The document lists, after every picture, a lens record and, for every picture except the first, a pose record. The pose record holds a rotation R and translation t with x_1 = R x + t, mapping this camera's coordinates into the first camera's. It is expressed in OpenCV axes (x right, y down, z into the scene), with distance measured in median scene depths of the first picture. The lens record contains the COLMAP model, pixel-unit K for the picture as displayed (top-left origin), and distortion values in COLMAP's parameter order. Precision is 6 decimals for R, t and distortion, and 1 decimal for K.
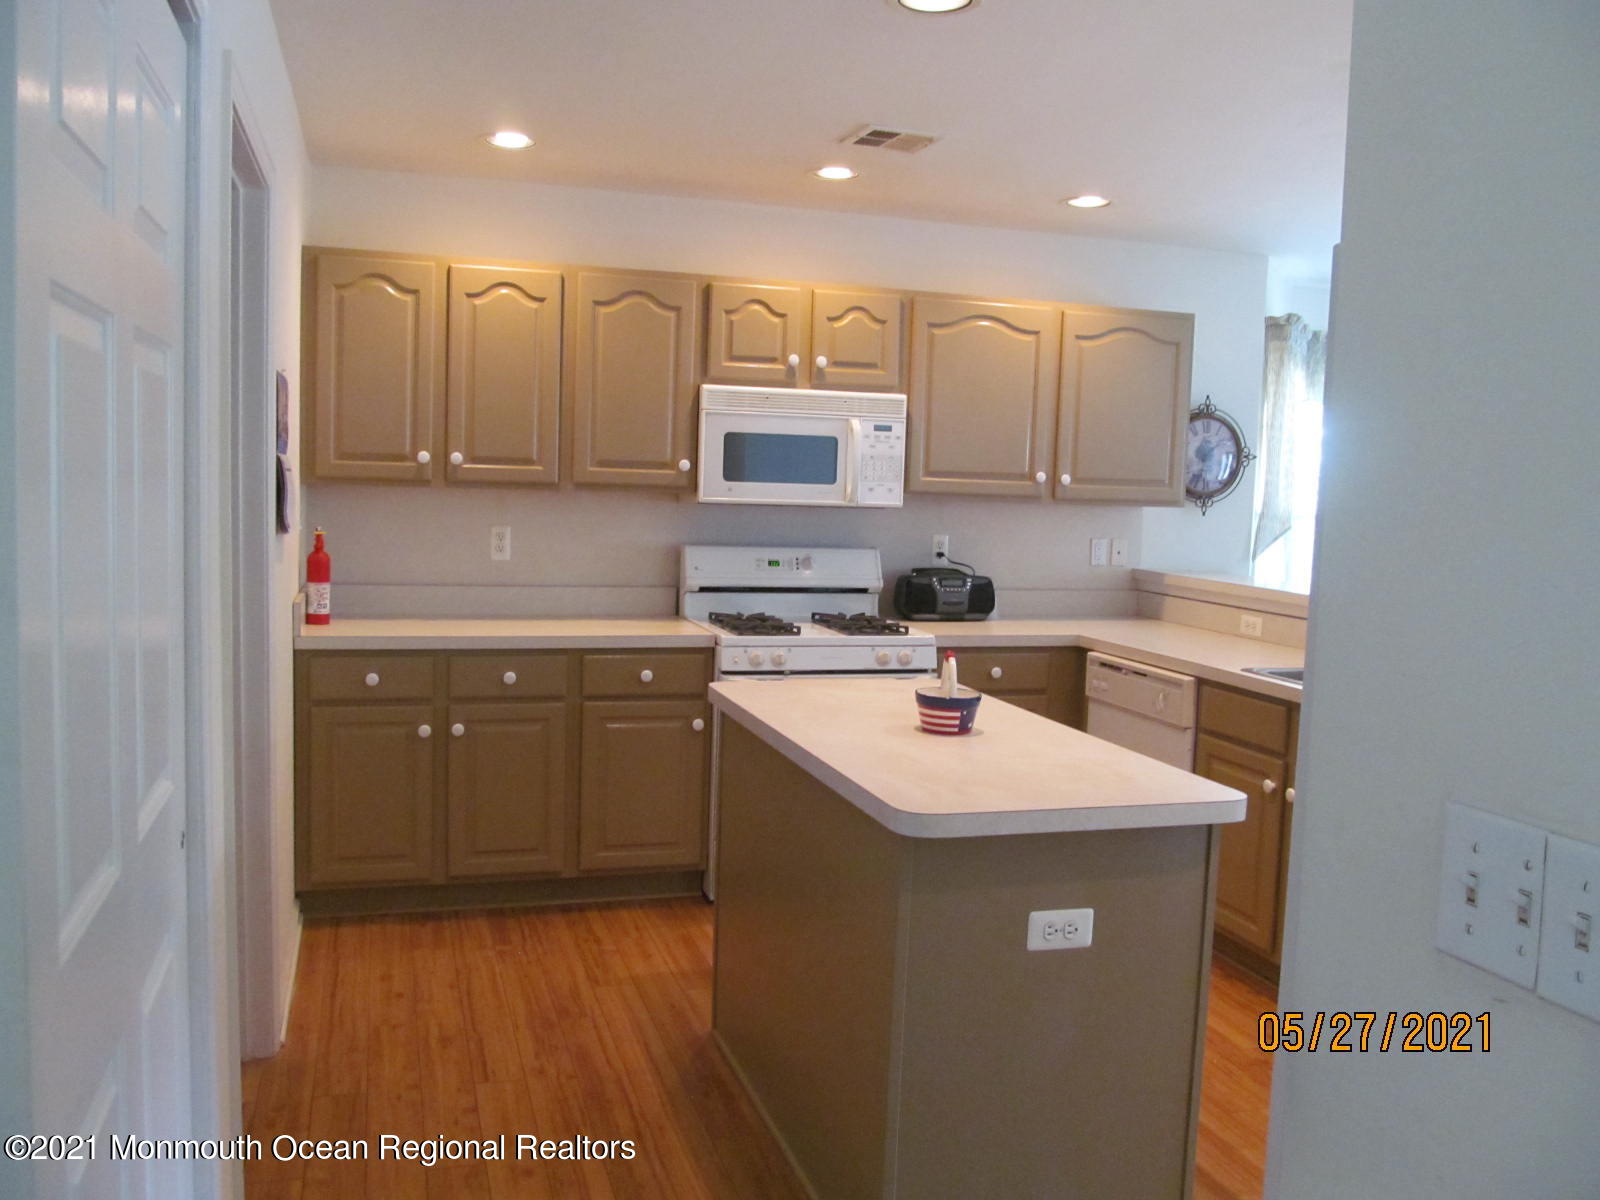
lens RADIAL K [[1347.2, 0, 800.0], [0, 1347.2, 600.0], [0, 0, 1]] dist [-0.048225, 0.006975]
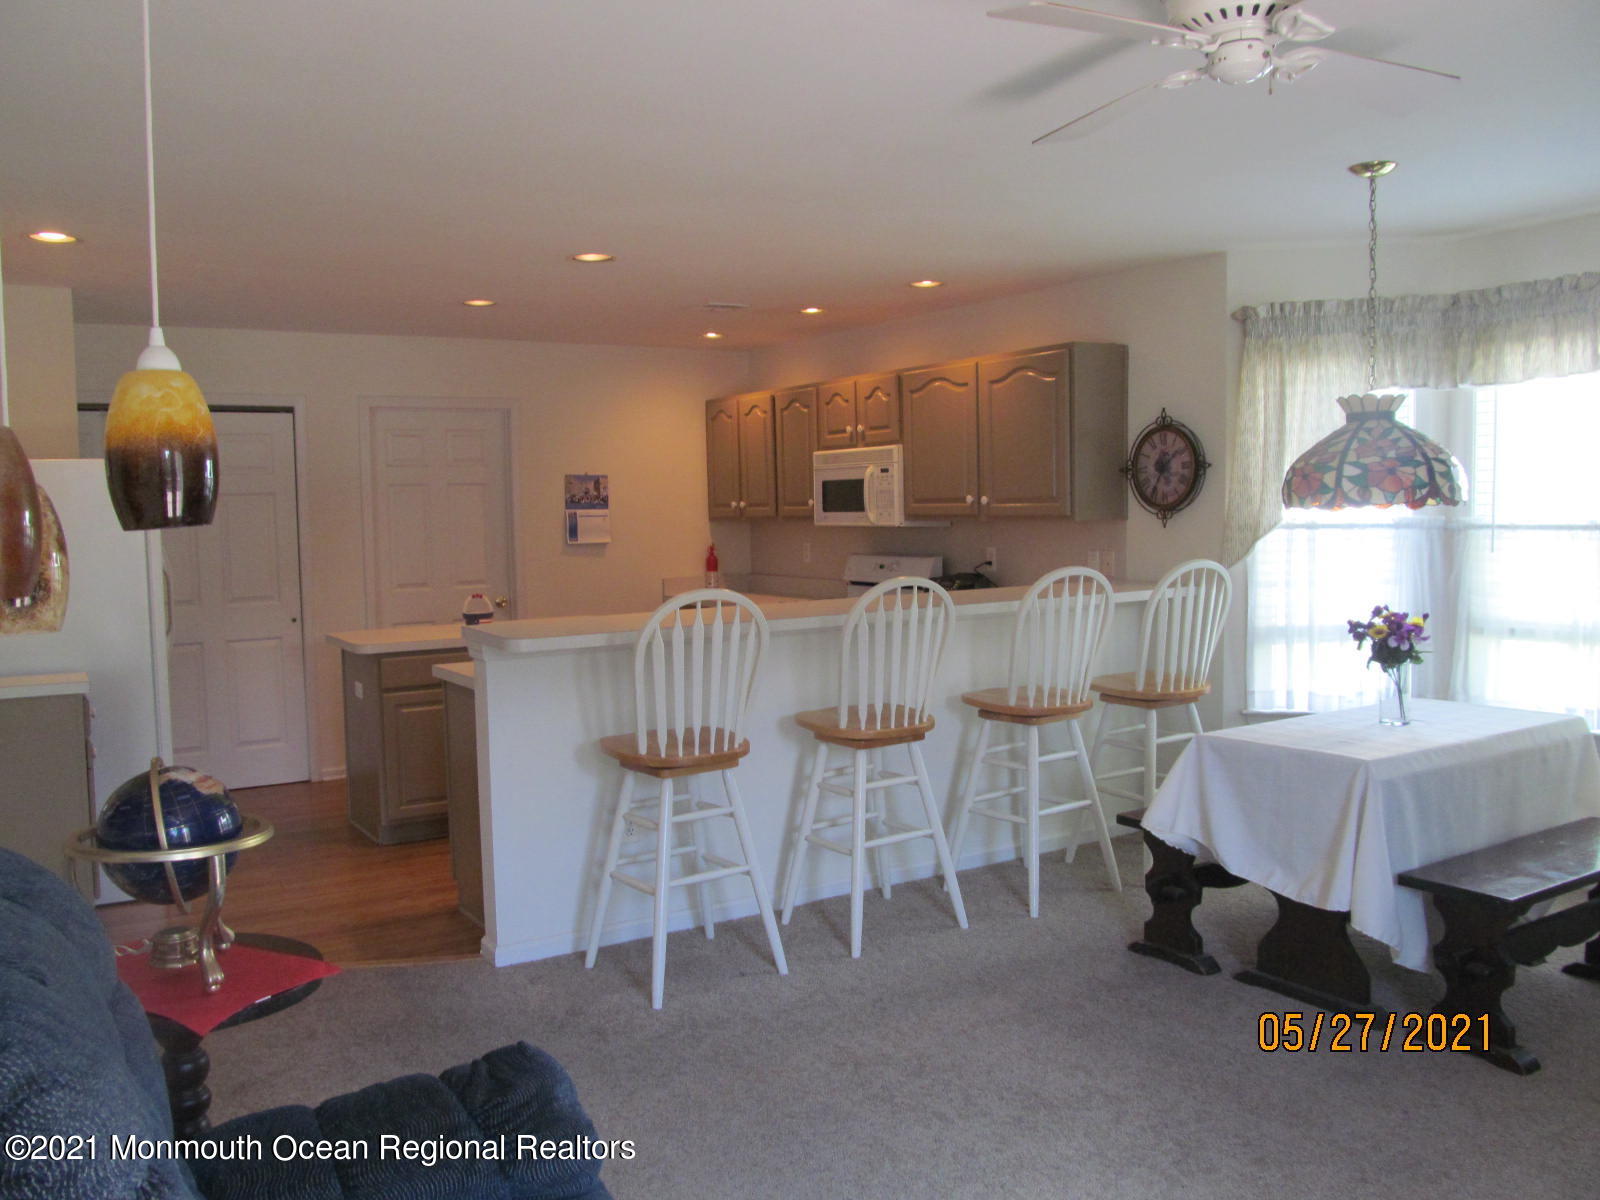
lens RADIAL K [[1347.2, 0, 800.0], [0, 1347.2, 600.0], [0, 0, 1]] dist [-0.048225, 0.006975]
pose [[0.273203, 0.033076, -0.961388, 1.353462], [-0.049646, 0.998562, 0.020247, -0.016515], [0.960674, 0.042198, 0.274452, 0.518675]]
